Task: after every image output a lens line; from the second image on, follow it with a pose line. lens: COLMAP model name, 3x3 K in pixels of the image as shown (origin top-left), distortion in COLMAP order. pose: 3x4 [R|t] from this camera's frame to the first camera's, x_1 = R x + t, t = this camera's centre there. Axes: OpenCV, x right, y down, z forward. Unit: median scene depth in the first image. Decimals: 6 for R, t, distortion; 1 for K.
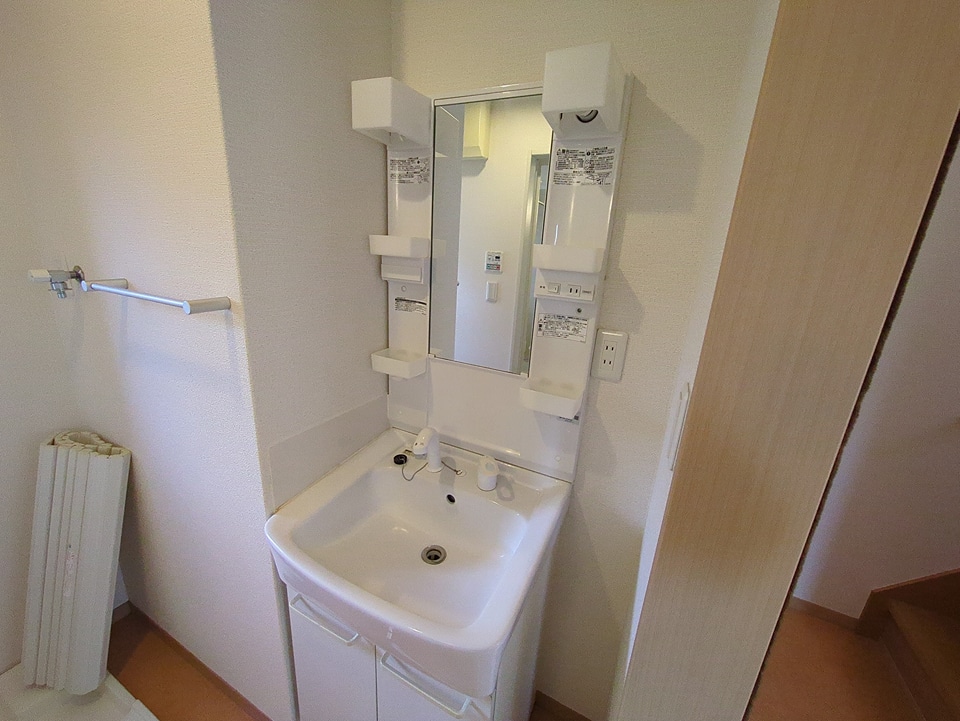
lens RADIAL K [[376.6, 0, 477.1], [0, 376.6, 363.0], [0, 0, 1]] dist [-0.004528, -0.000404]
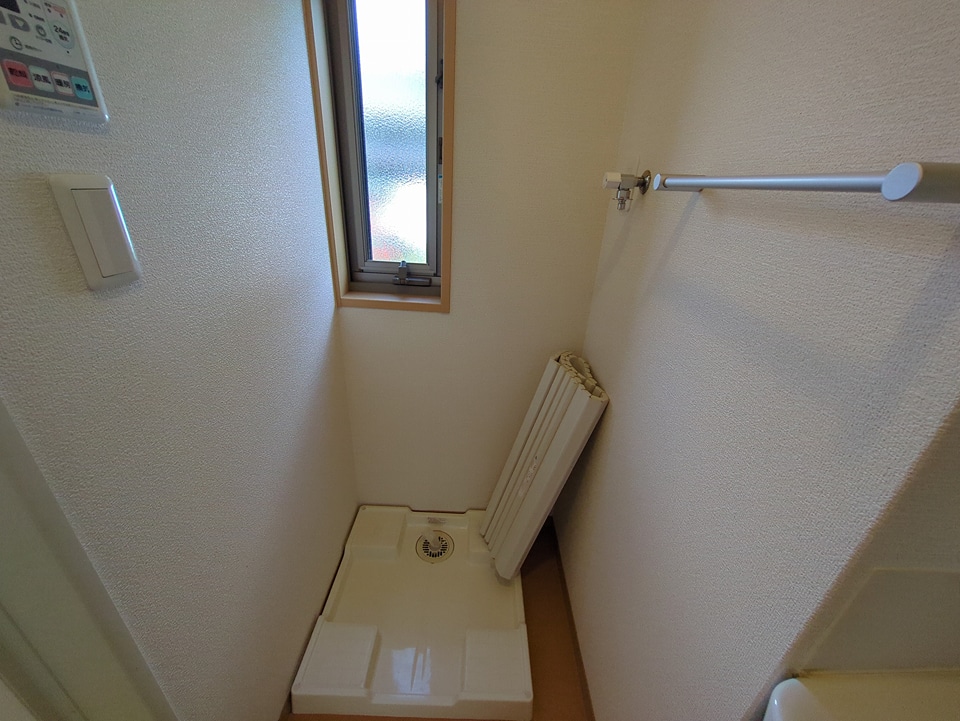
lens RADIAL K [[376.6, 0, 478.8], [0, 376.6, 358.1], [0, 0, 1]] dist [-0.004528, -0.000404]
pose [[0.428879, 0.338977, -0.837351, -0.357545], [-0.276731, 0.931664, 0.235419, 0.024486], [0.859932, 0.130755, 0.493377, 0.296583]]
